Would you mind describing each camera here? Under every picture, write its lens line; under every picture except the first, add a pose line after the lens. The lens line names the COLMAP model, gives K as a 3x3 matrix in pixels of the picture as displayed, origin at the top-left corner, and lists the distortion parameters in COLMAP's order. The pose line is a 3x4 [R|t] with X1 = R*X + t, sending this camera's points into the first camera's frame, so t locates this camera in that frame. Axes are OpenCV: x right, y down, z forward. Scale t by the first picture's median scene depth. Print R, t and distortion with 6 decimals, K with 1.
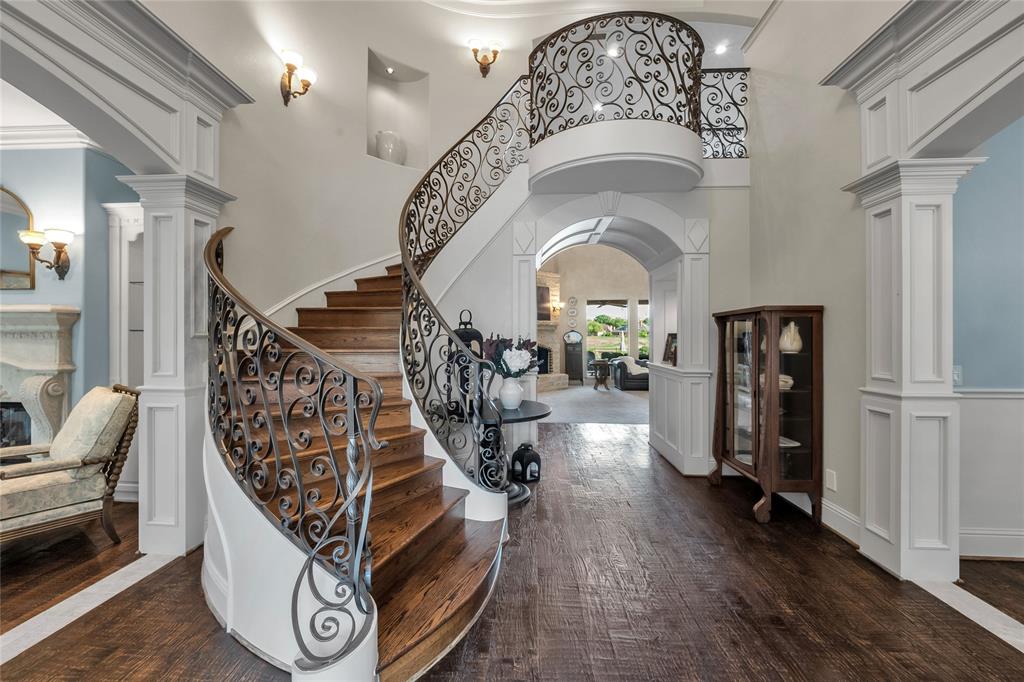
lens RADIAL K [[443.5, 0, 512.0], [0, 443.5, 341.0], [0, 0, 1]] dist [-0.002419, -0.000493]
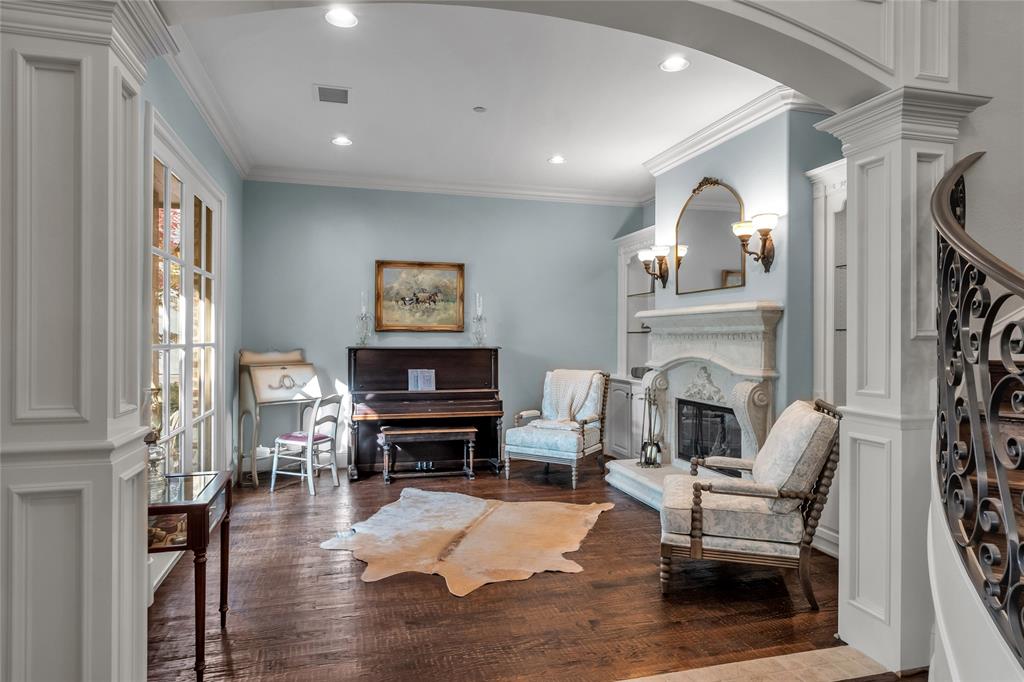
lens RADIAL K [[588.6, 0, 512.0], [0, 588.6, 341.0], [0, 0, 1]] dist [-0.002256, 0.002327]
pose [[0.326083, 0.001606, -0.945340, -0.109723], [-0.005795, 0.999983, -0.000300, -0.000996], [0.945323, 0.005576, 0.326087, 0.179012]]
